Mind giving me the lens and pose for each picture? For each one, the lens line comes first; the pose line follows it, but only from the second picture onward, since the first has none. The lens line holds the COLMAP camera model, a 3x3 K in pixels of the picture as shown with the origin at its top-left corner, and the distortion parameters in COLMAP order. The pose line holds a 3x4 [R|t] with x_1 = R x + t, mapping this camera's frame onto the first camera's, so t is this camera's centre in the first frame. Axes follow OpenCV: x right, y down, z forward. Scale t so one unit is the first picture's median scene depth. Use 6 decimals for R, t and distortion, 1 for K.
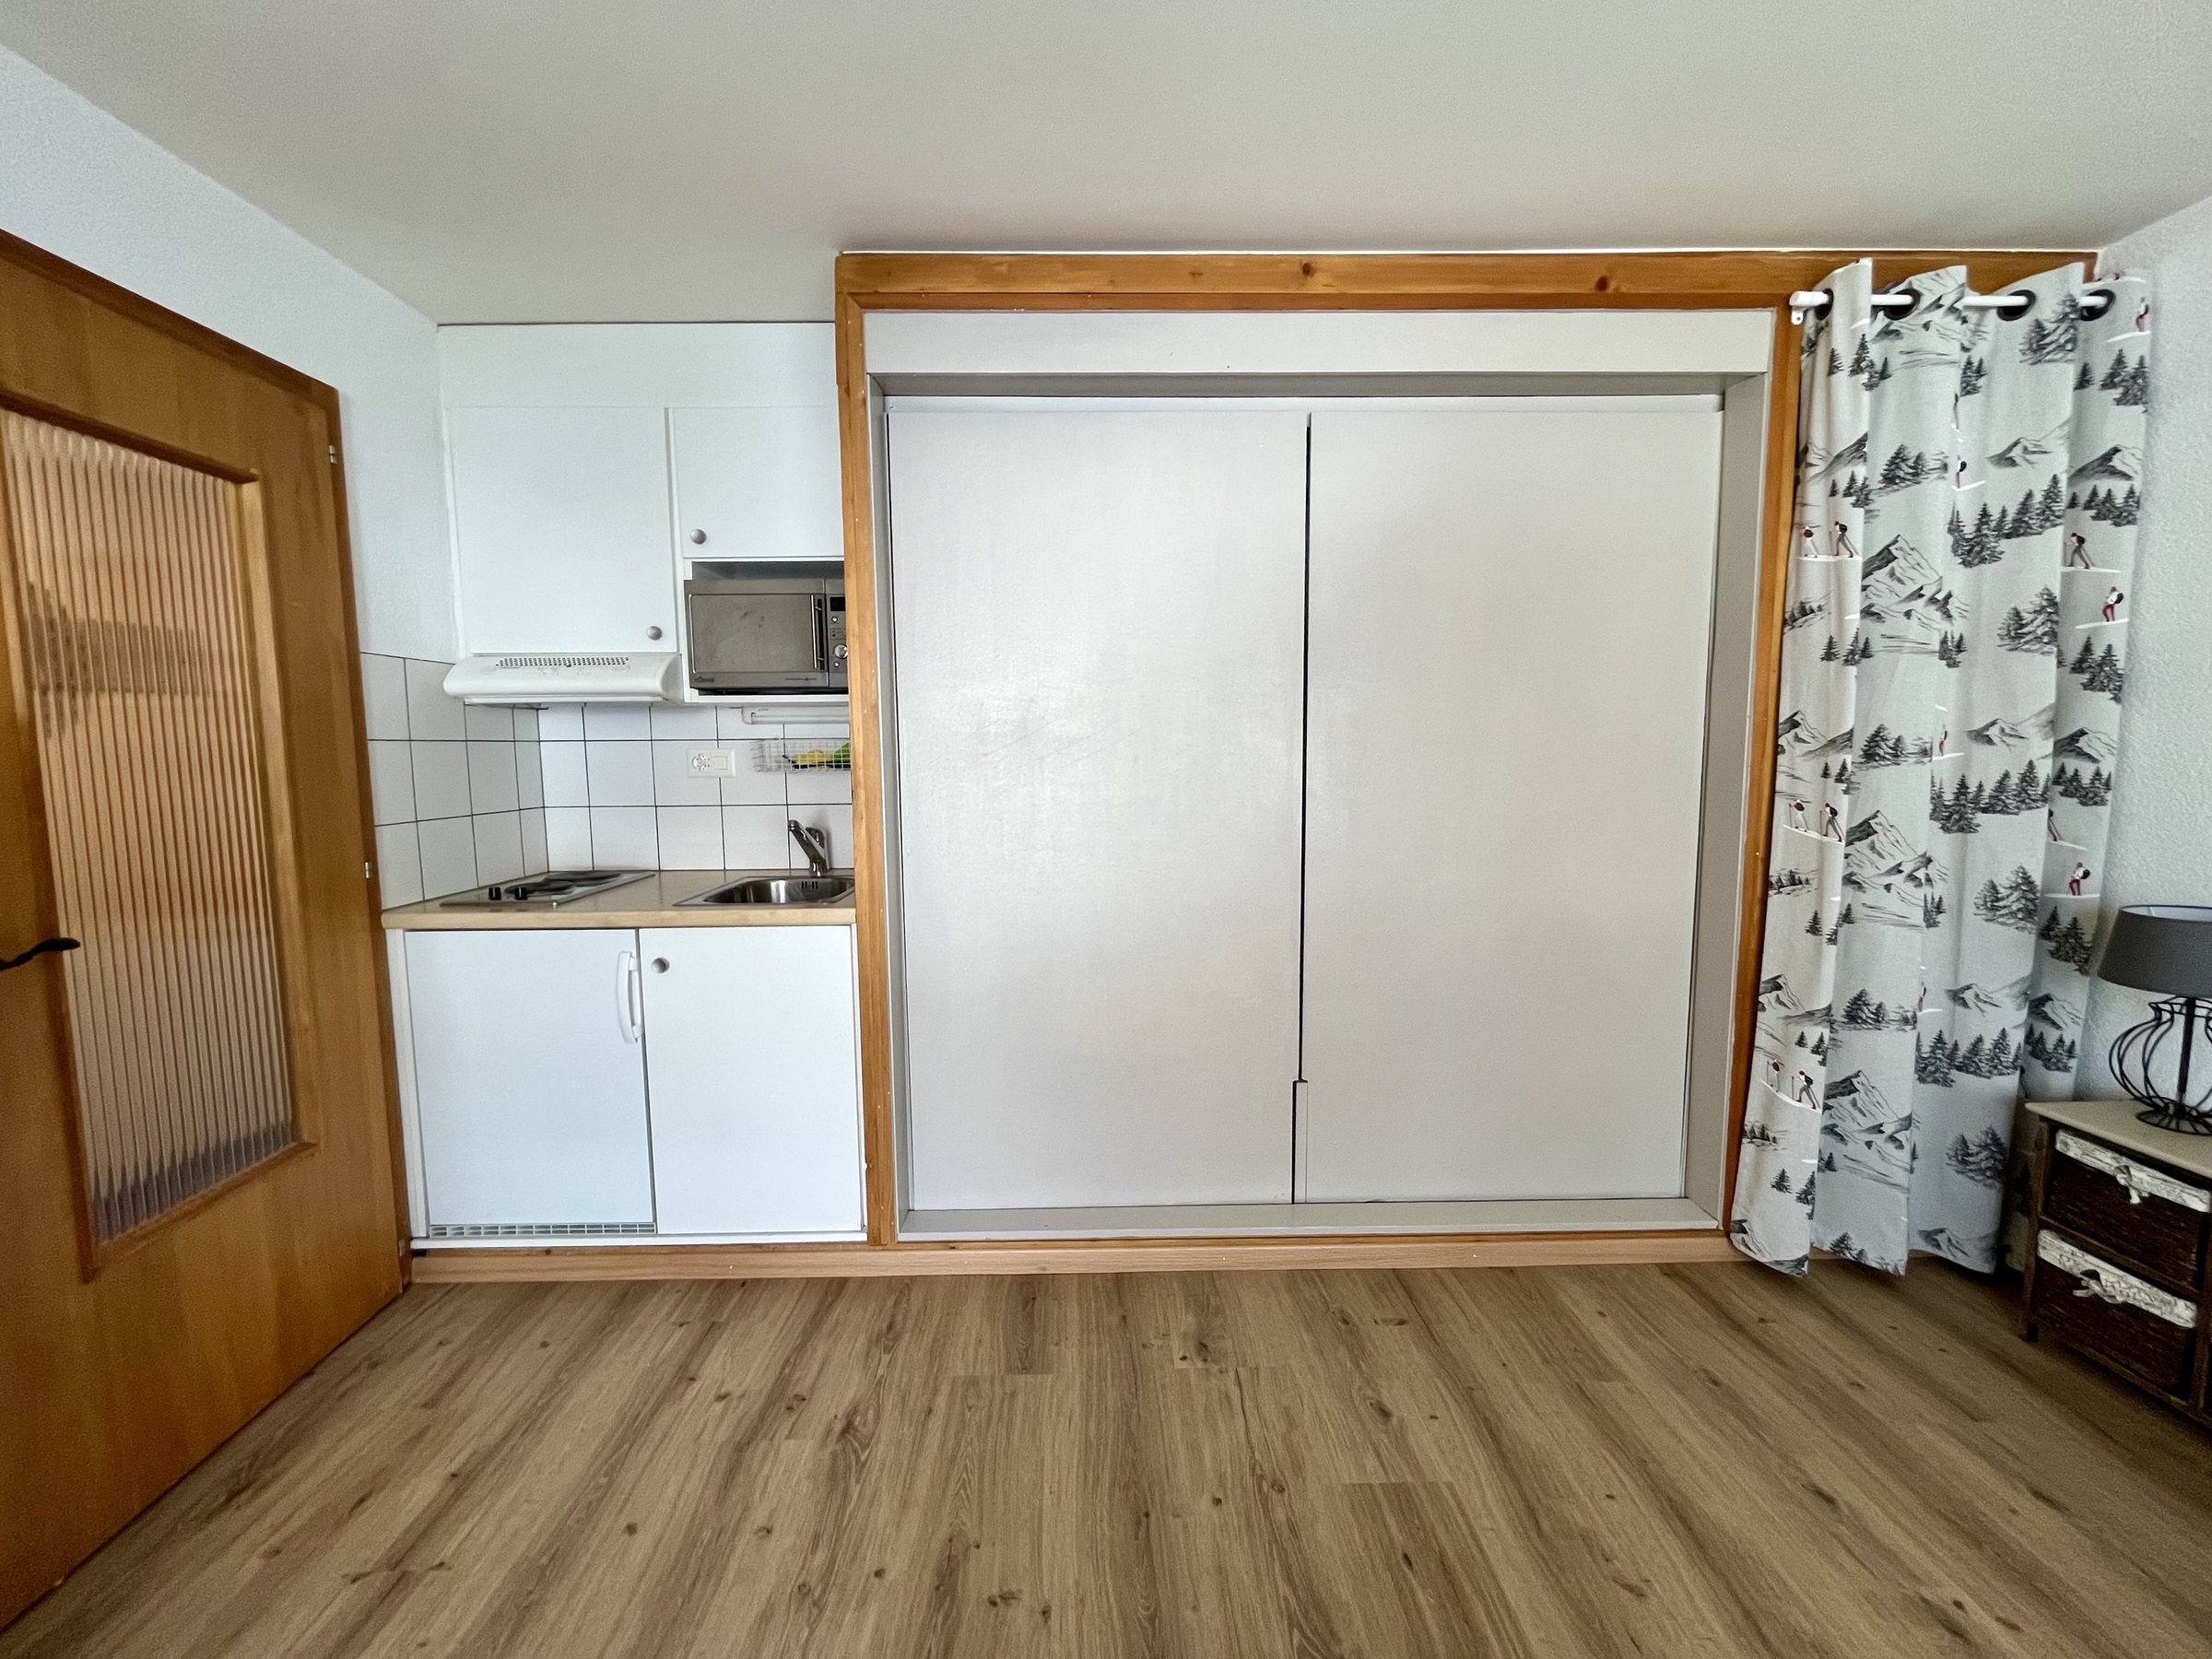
lens RADIAL K [[894.1, 0, 1106.7], [0, 894.1, 829.7], [0, 0, 1]] dist [-0.003651, 0.000250]
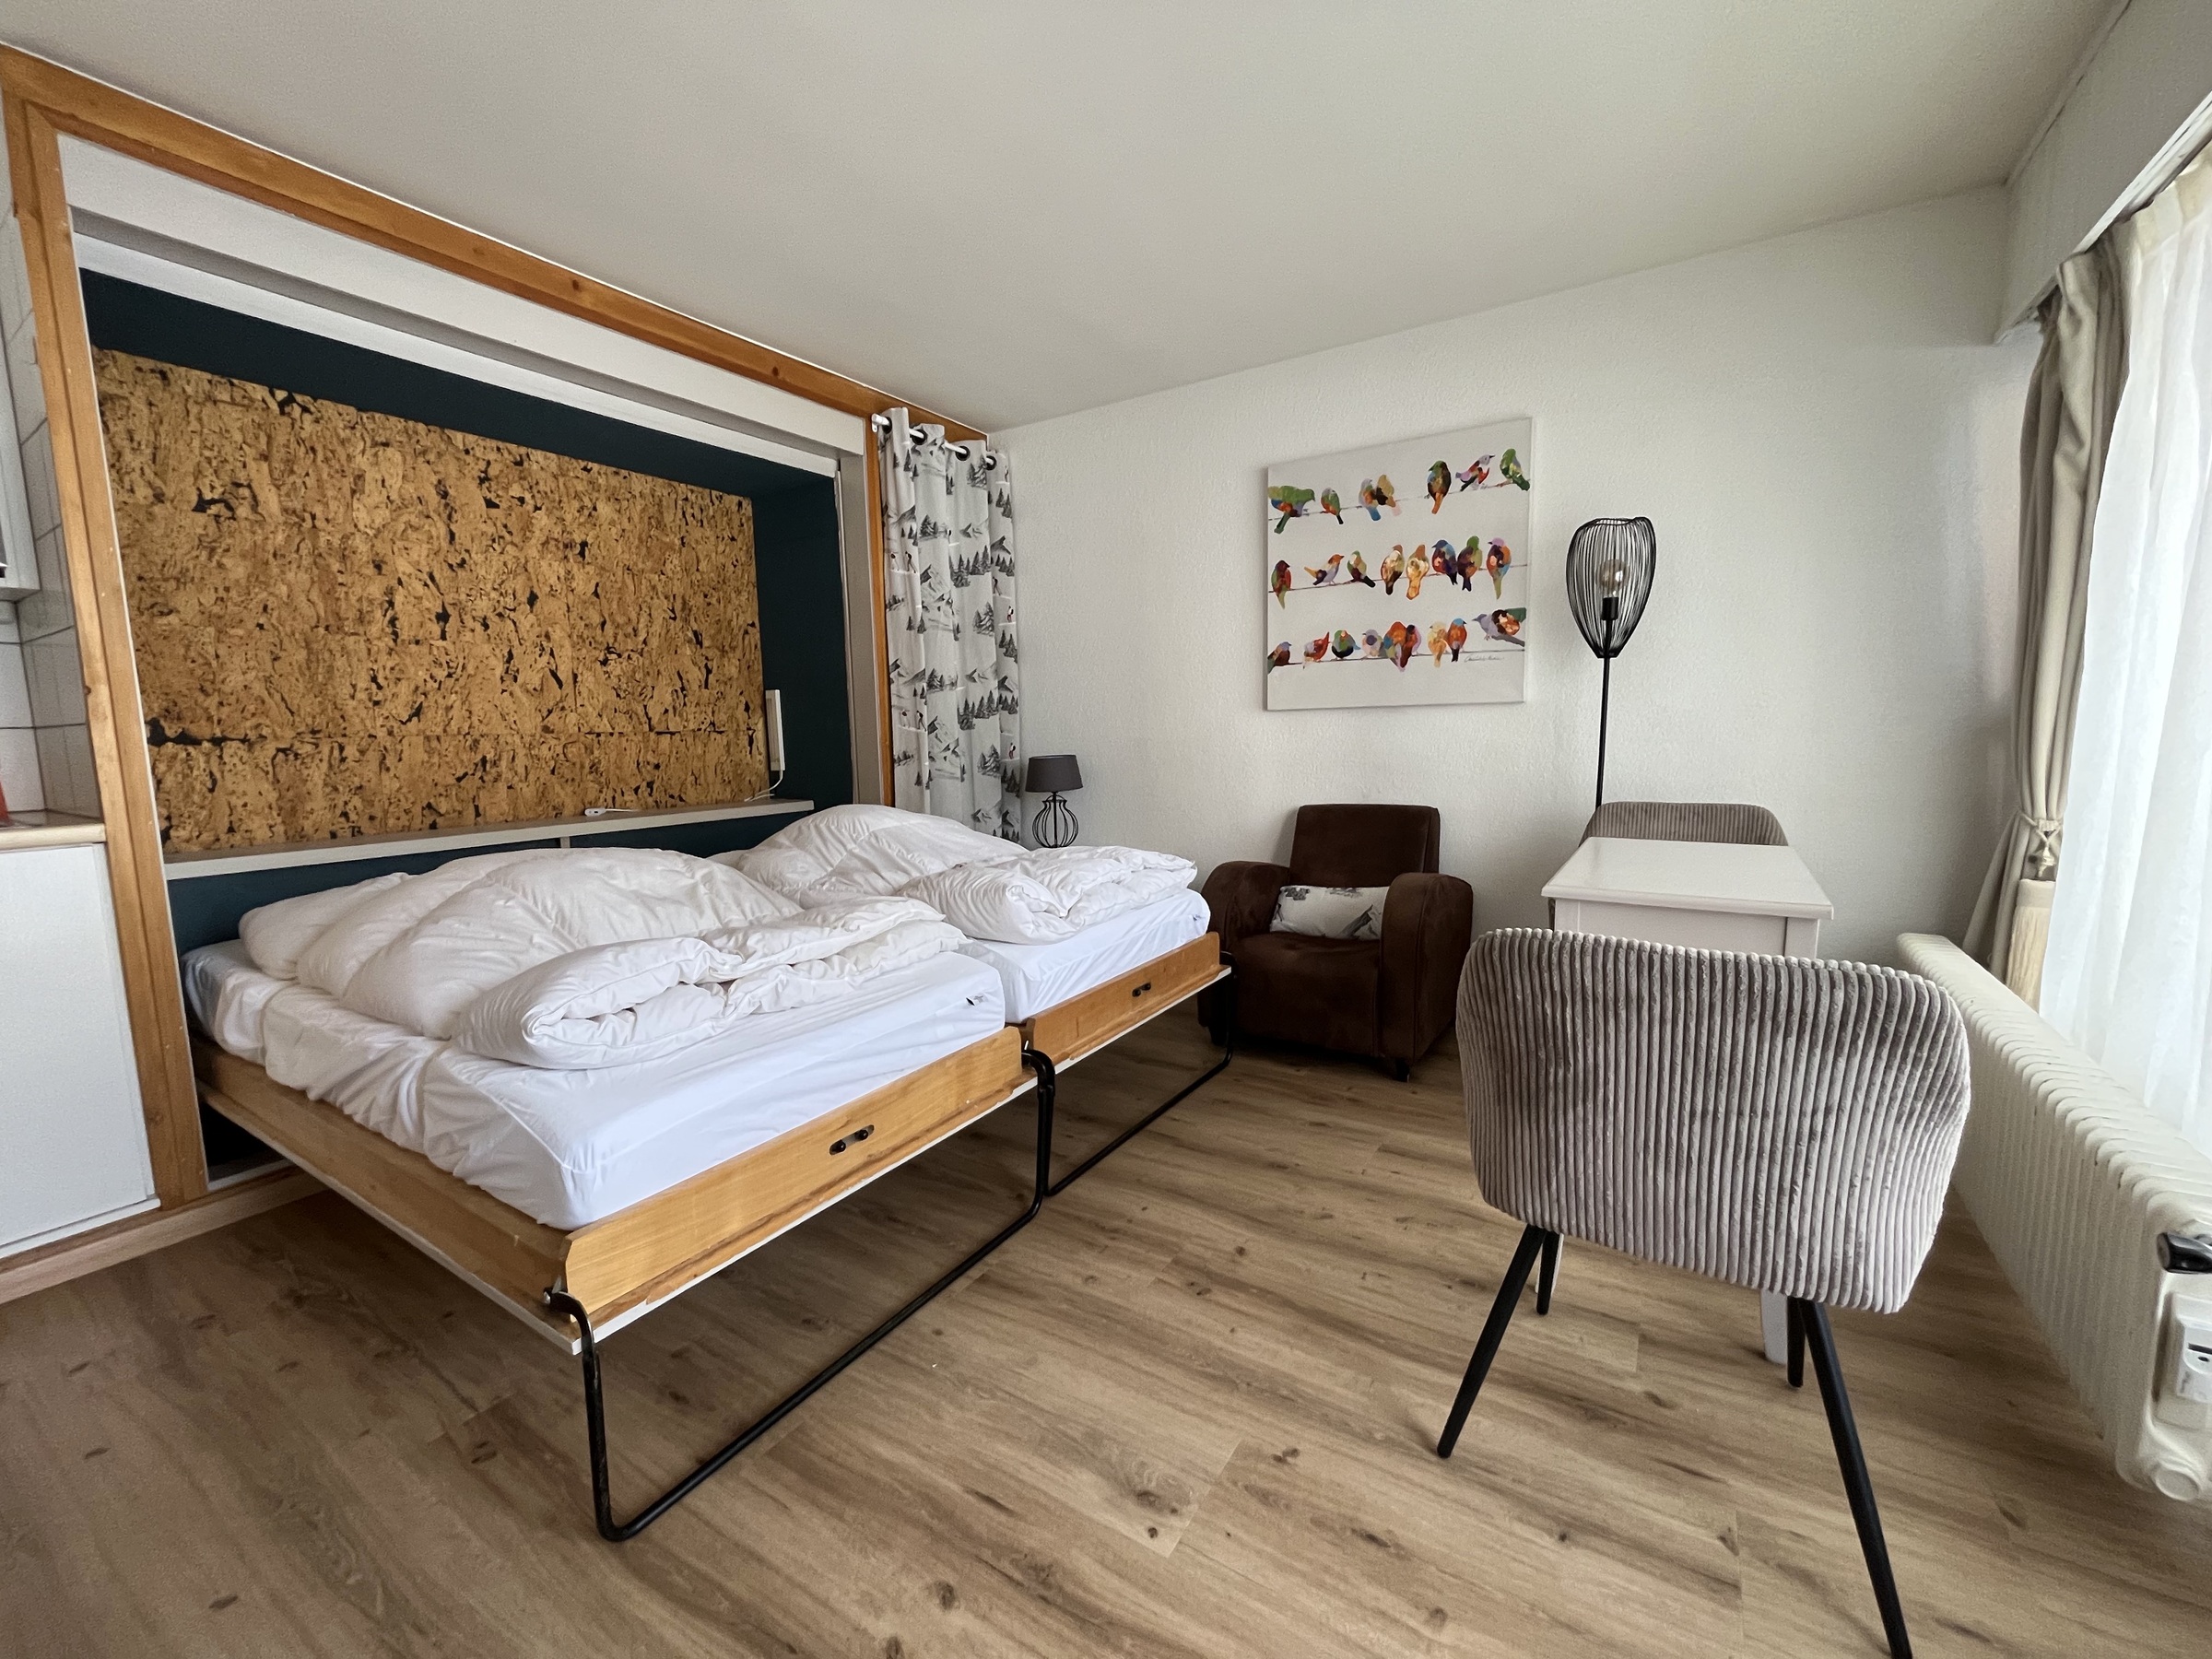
lens RADIAL K [[894.1, 0, 1108.7], [0, 894.1, 829.7], [0, 0, 1]] dist [-0.003651, 0.000250]
pose [[0.549889, -0.097554, 0.829521, -0.488668], [0.093308, 0.994114, 0.055057, 0.144306], [-0.830010, 0.047126, 0.555754, -0.299516]]
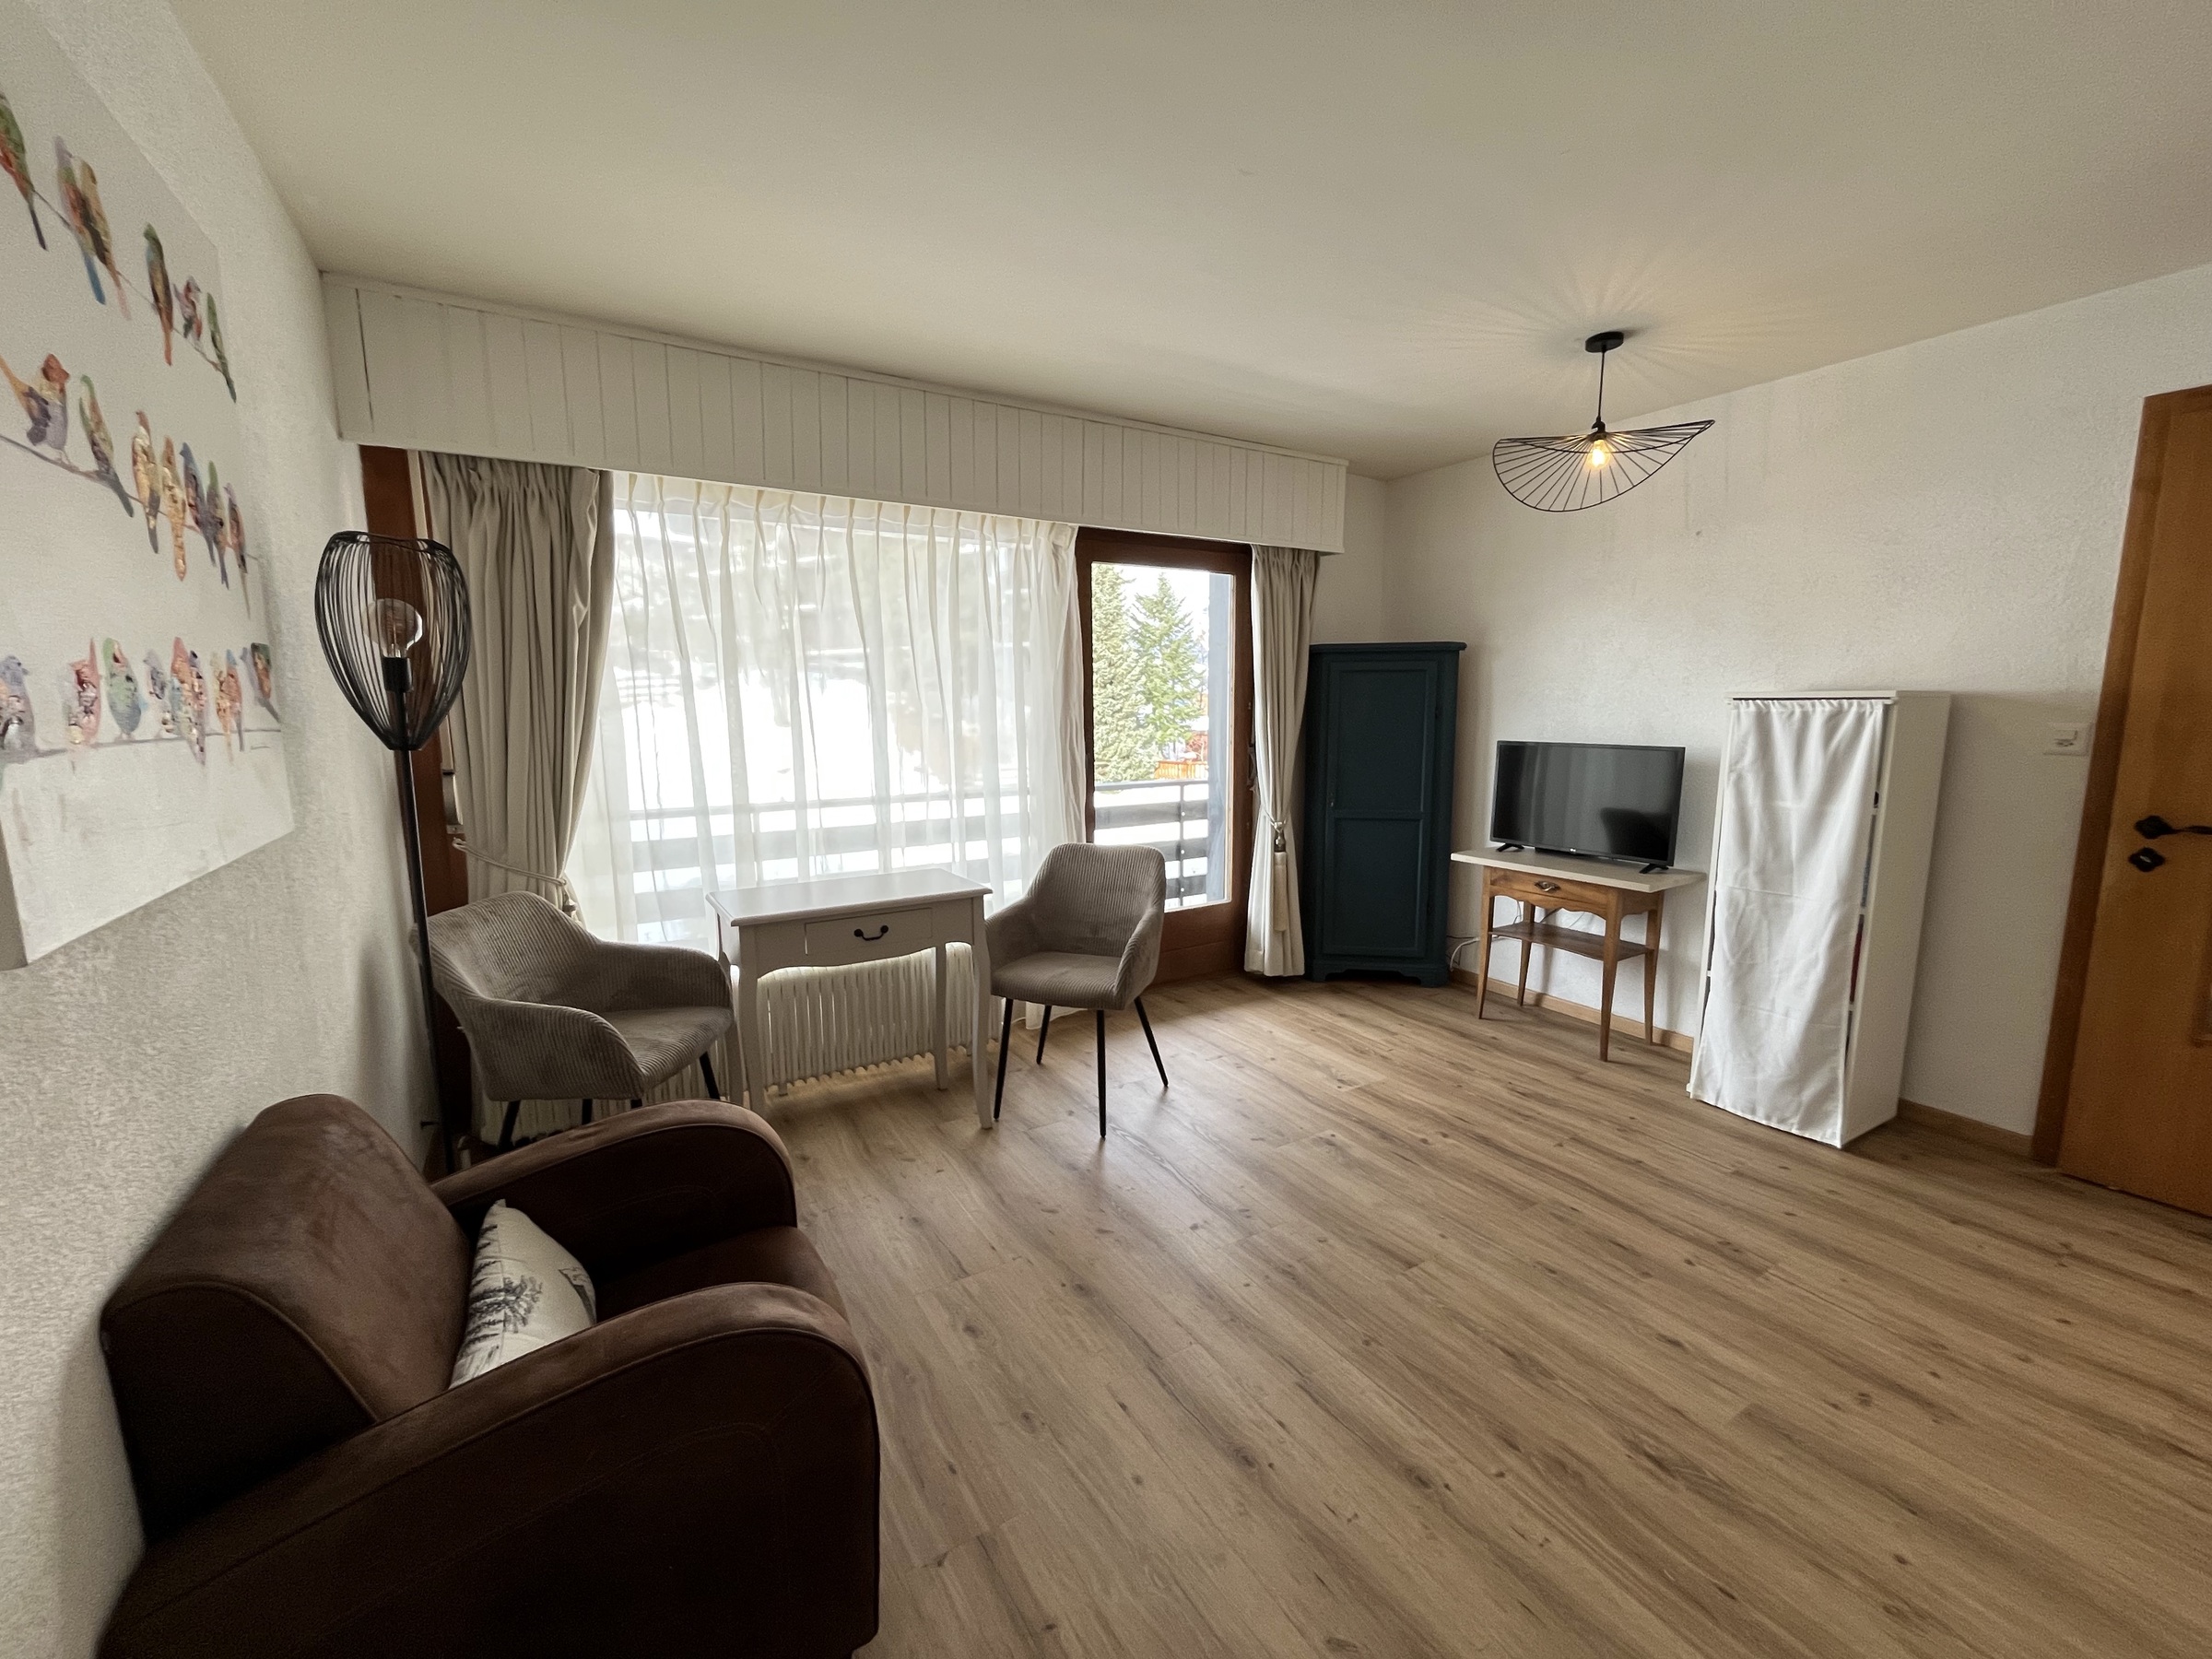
lens RADIAL K [[894.1, 0, 1107.4], [0, 894.1, 829.2], [0, 0, 1]] dist [-0.003651, 0.000250]
pose [[-0.861477, 0.083089, -0.500952, 0.877833], [-0.038785, 0.972874, 0.228060, -0.104387], [0.506313, 0.215898, -0.834886, 0.860761]]
